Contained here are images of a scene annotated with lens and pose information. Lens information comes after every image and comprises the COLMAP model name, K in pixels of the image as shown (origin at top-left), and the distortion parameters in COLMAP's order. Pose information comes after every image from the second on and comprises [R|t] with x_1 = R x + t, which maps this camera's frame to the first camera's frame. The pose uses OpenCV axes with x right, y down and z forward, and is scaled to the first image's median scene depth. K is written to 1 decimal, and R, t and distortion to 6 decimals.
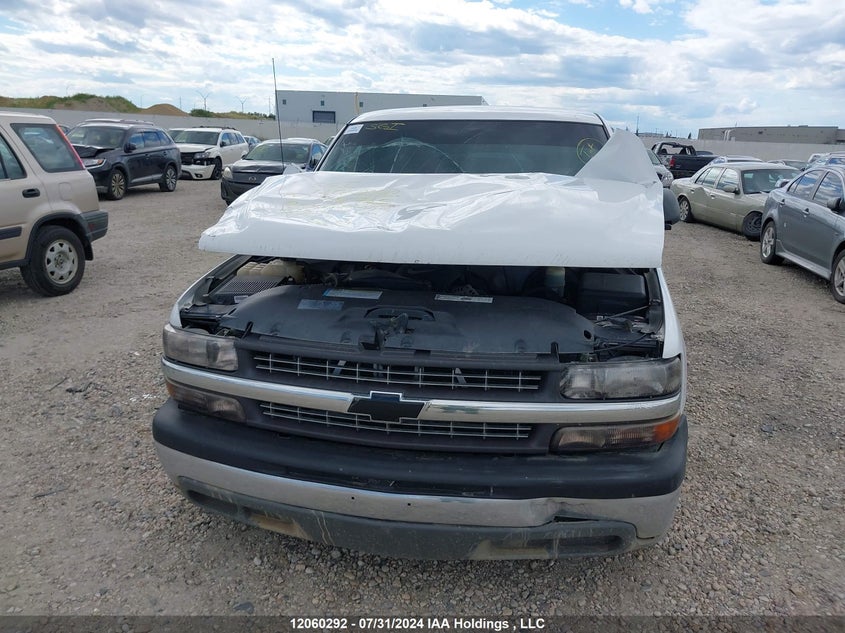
lens RADIAL K [[718.0, 0, 420.4], [0, 718.0, 301.3], [0, 0, 1]] dist [0.091139, -0.174234]
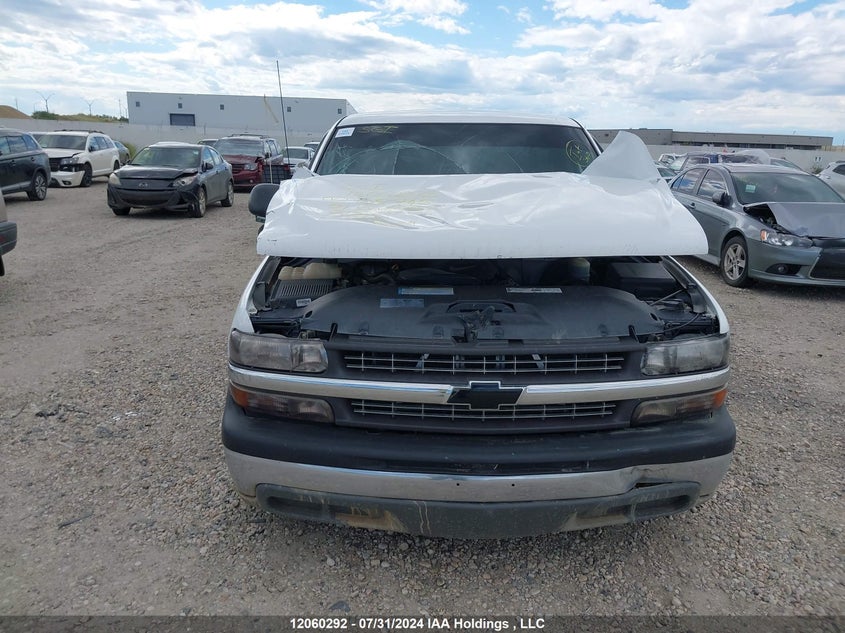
lens RADIAL K [[718.0, 0, 420.4], [0, 718.0, 301.3], [0, 0, 1]] dist [0.091139, -0.174234]
pose [[0.977985, -0.048807, 0.202889, -0.303804], [0.049812, 0.998759, 0.000152, 0.003857], [-0.202644, 0.009958, 0.979202, -0.013023]]
